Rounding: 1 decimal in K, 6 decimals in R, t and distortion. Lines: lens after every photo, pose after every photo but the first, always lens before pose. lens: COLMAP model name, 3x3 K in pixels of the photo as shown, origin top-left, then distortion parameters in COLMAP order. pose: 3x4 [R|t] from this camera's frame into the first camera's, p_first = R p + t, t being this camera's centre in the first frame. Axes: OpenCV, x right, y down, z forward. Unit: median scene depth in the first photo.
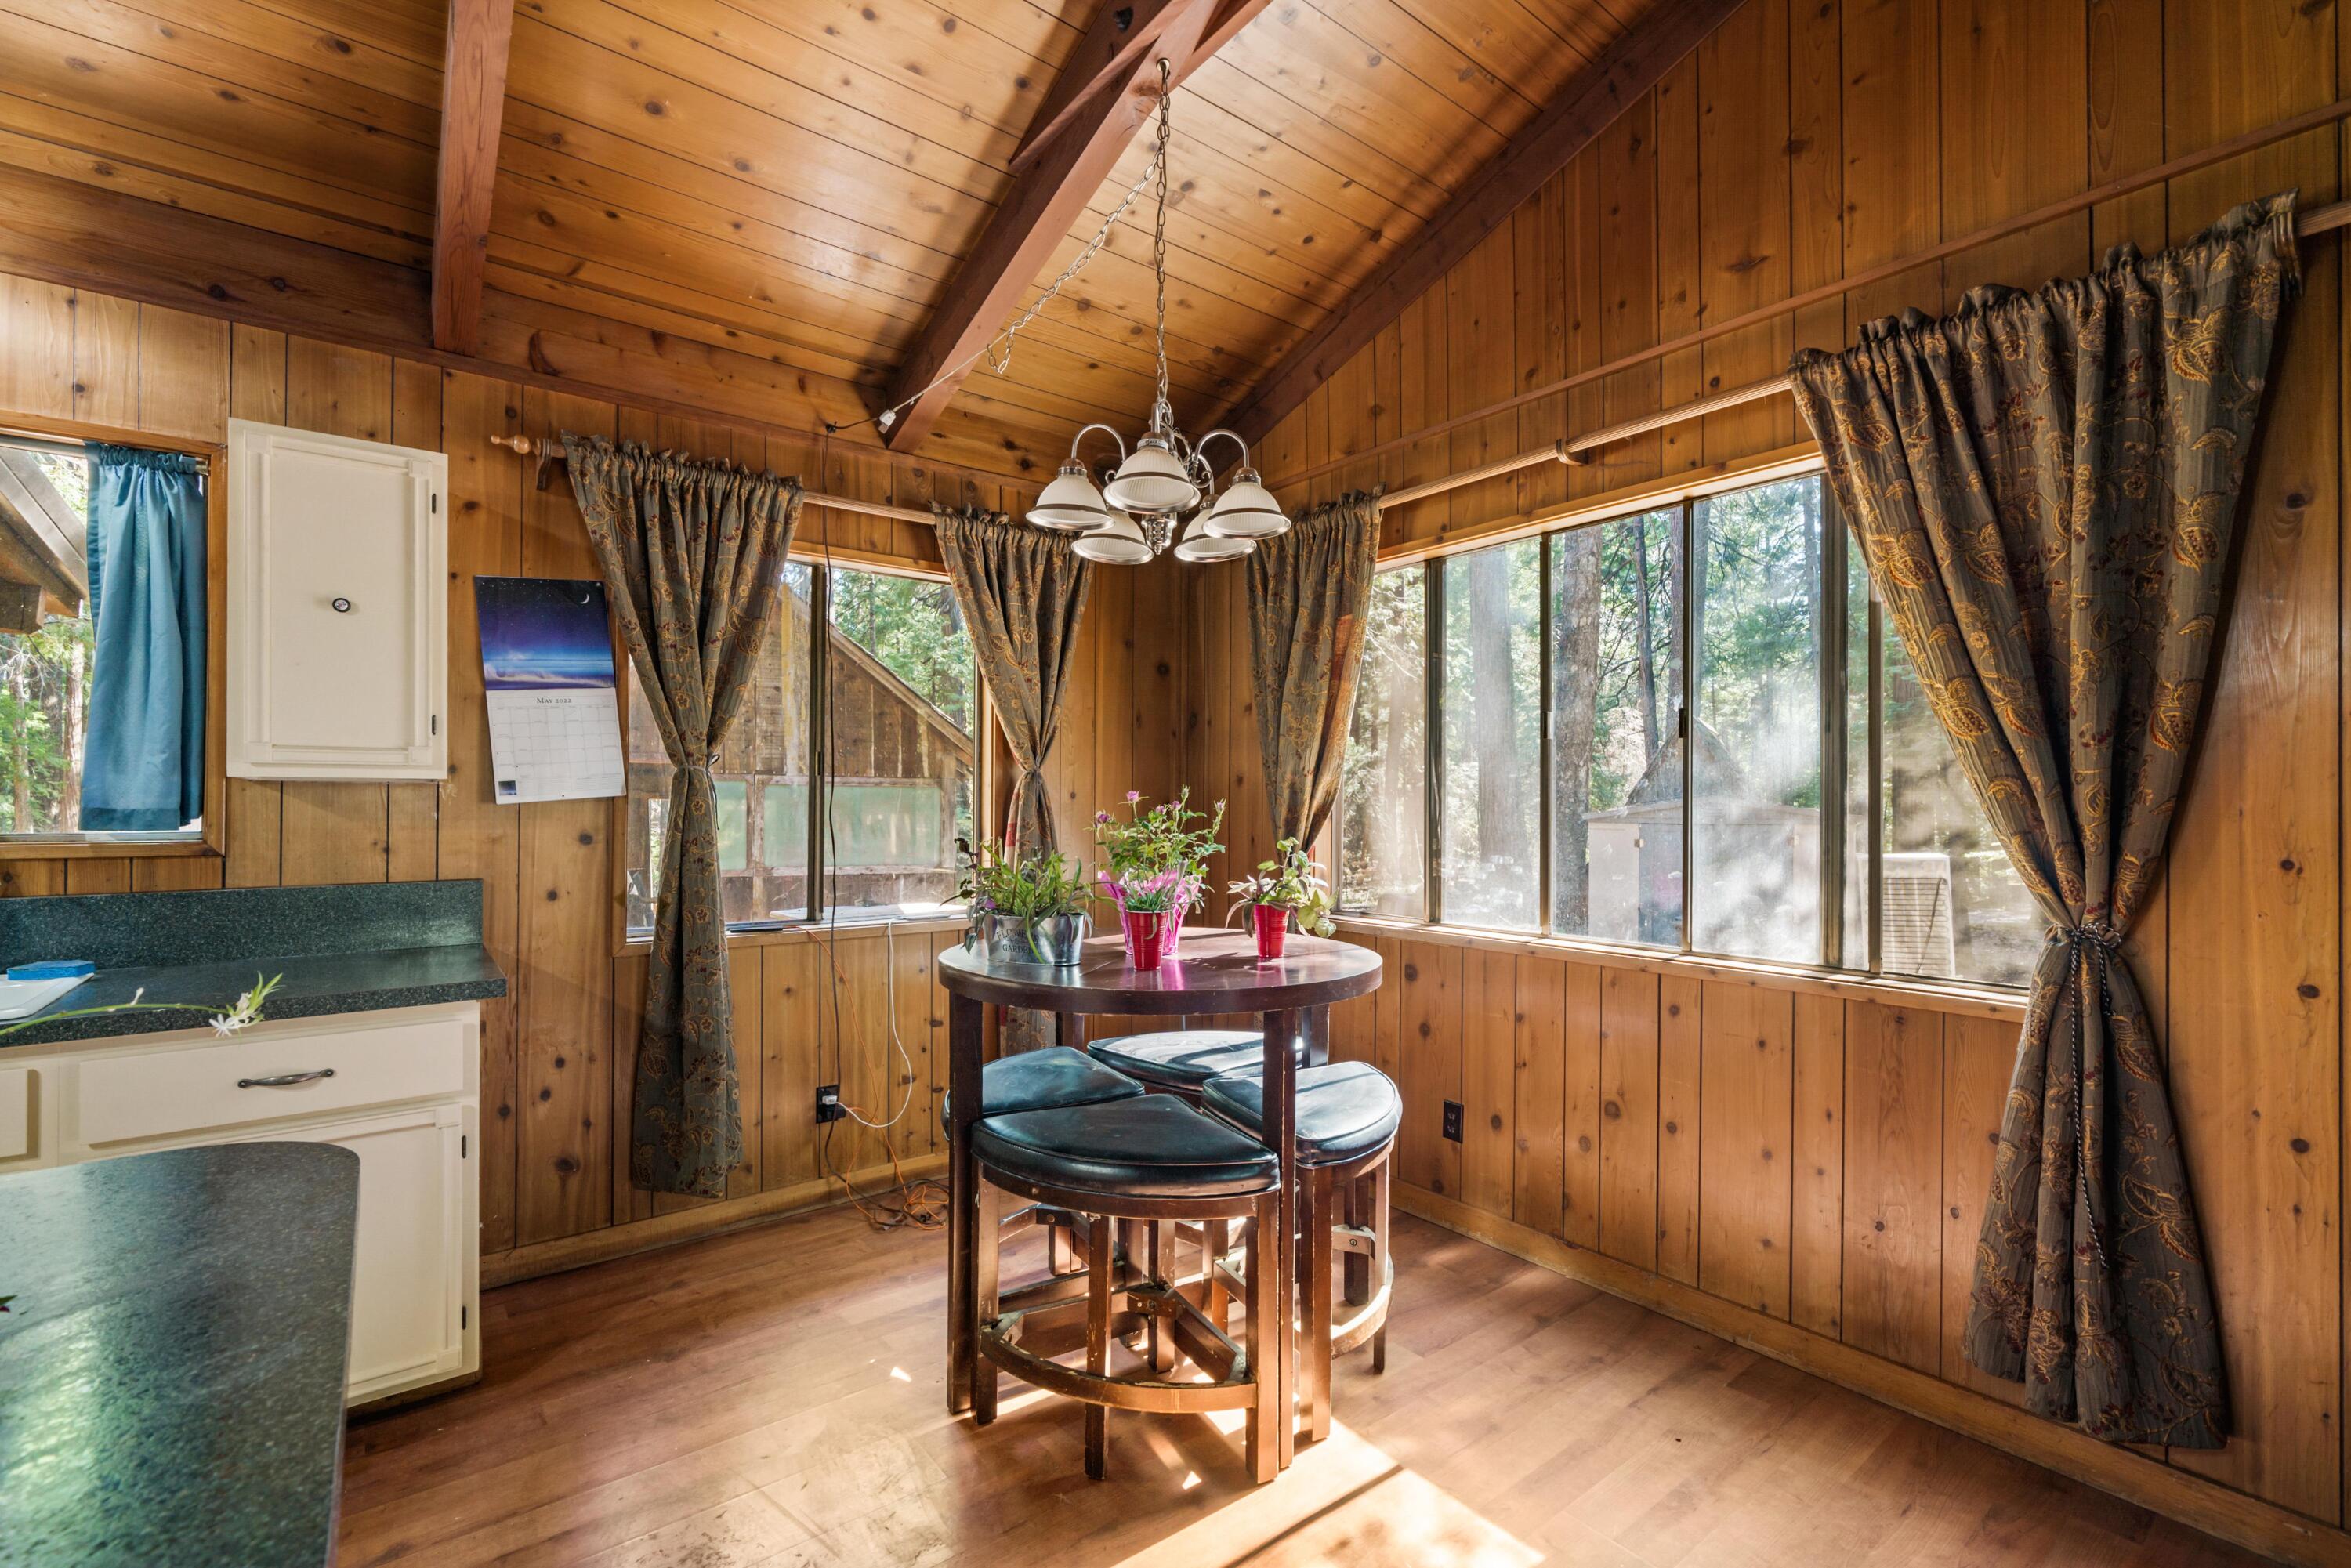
lens RADIAL K [[1009.1, 0, 1156.4], [0, 1009.1, 799.3], [0, 0, 1]] dist [-0.001664, 0.000276]
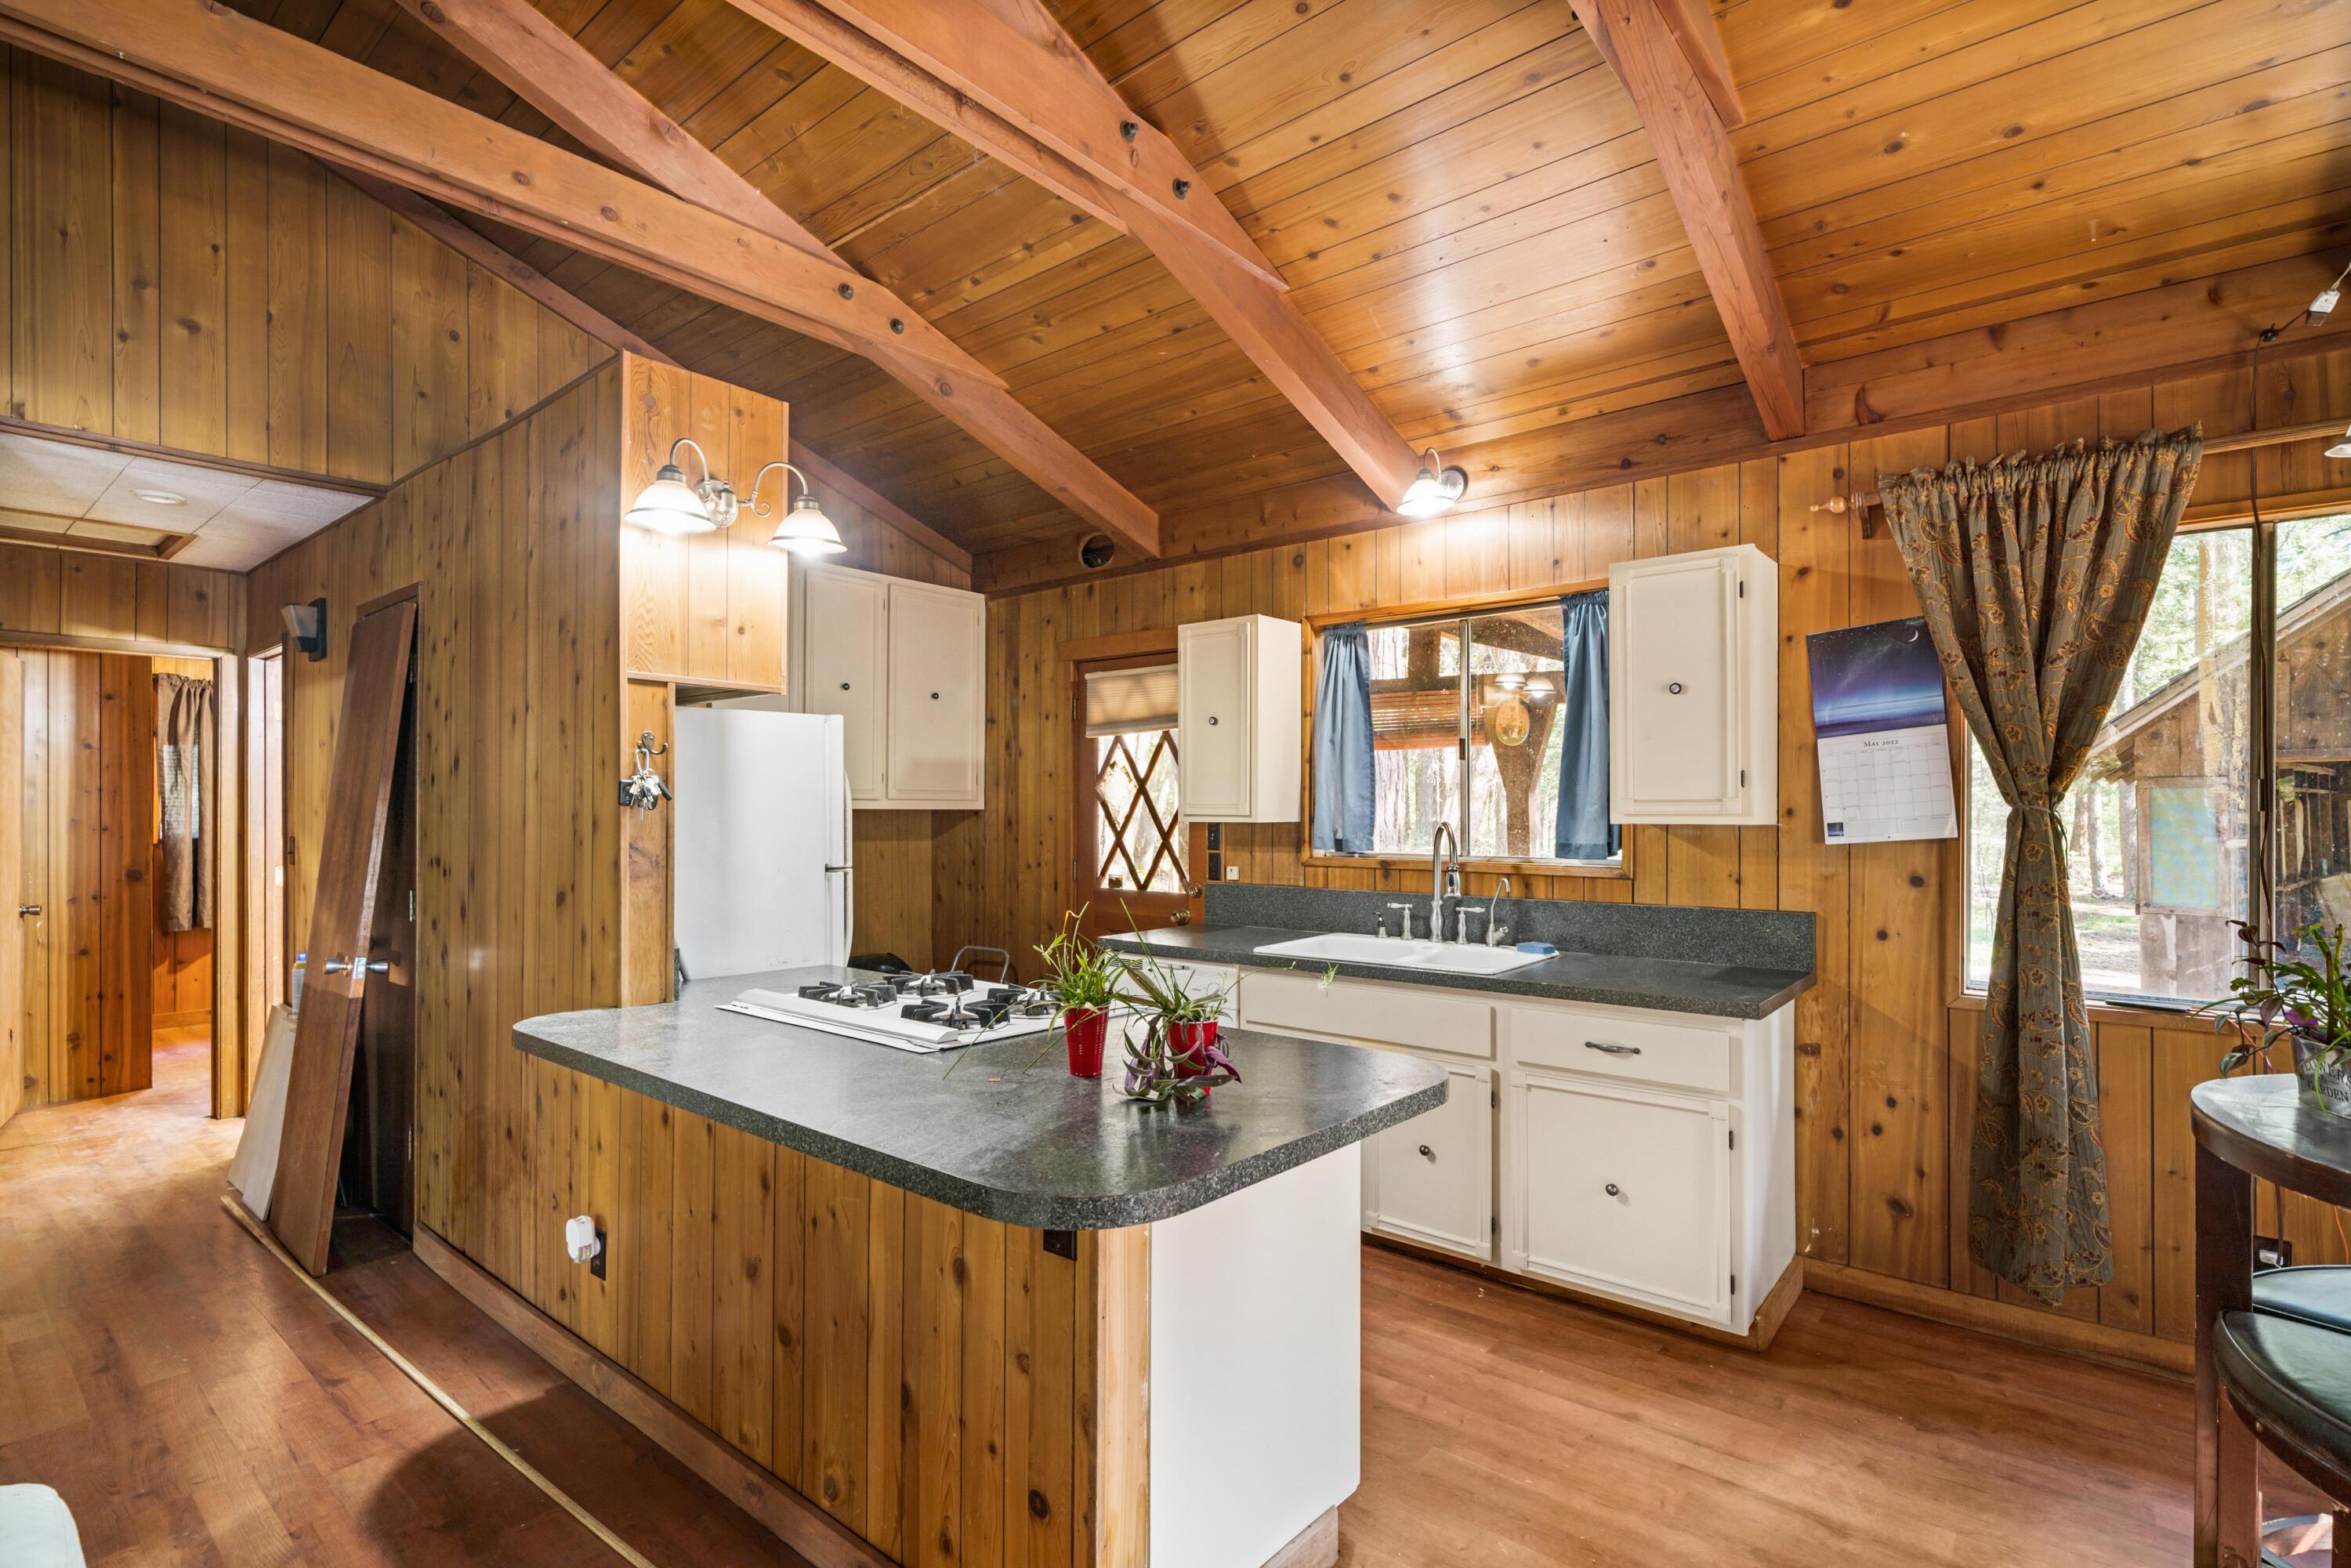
lens RADIAL K [[1116.5, 0, 1152.9], [0, 1116.5, 806.5], [0, 0, 1]] dist [0.000544, -0.000681]
pose [[0.207849, -0.001592, -0.978160, 0.410808], [0.007994, 0.999968, 0.000071, -0.047485], [0.978128, -0.007835, 0.207855, 0.061086]]
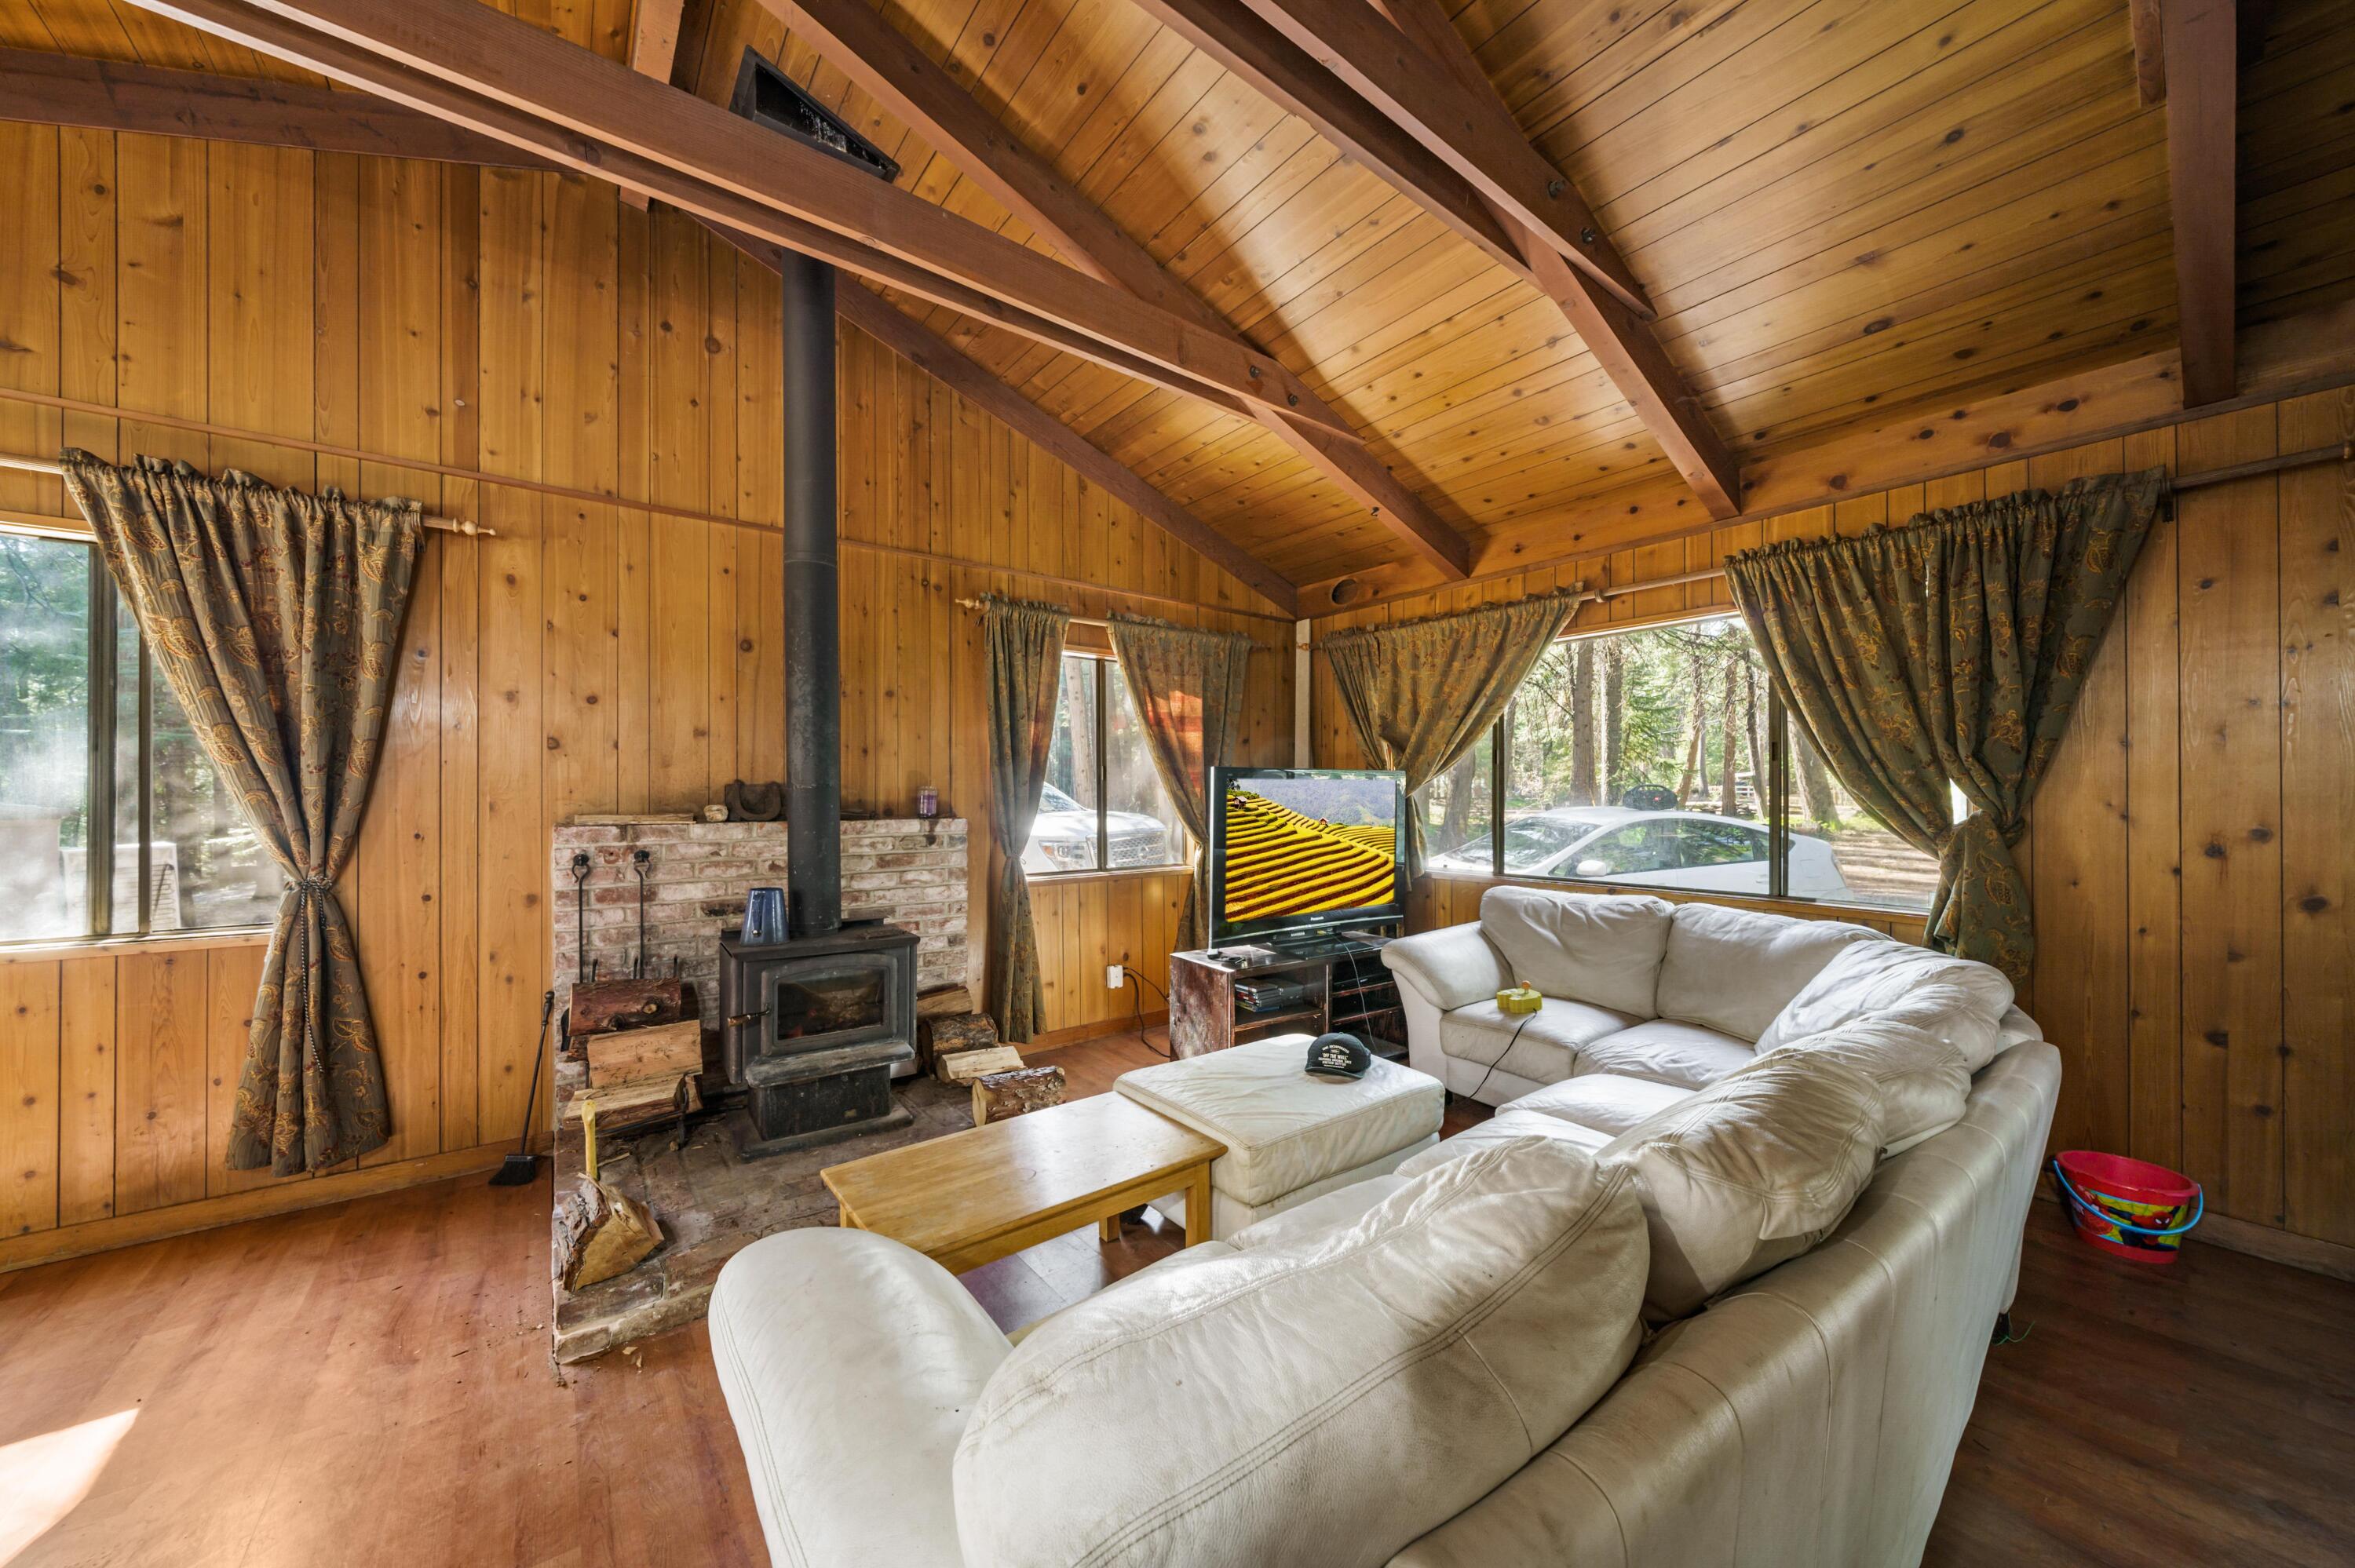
lens RADIAL K [[811.4, 0, 1154.0], [0, 811.4, 795.2], [0, 0, 1]] dist [-0.005876, 0.000542]
pose [[0.014502, -0.000662, 0.999895, -0.328526], [-0.003625, 0.999993, 0.000715, -0.016709], [-0.999888, -0.003635, 0.014500, -0.347540]]
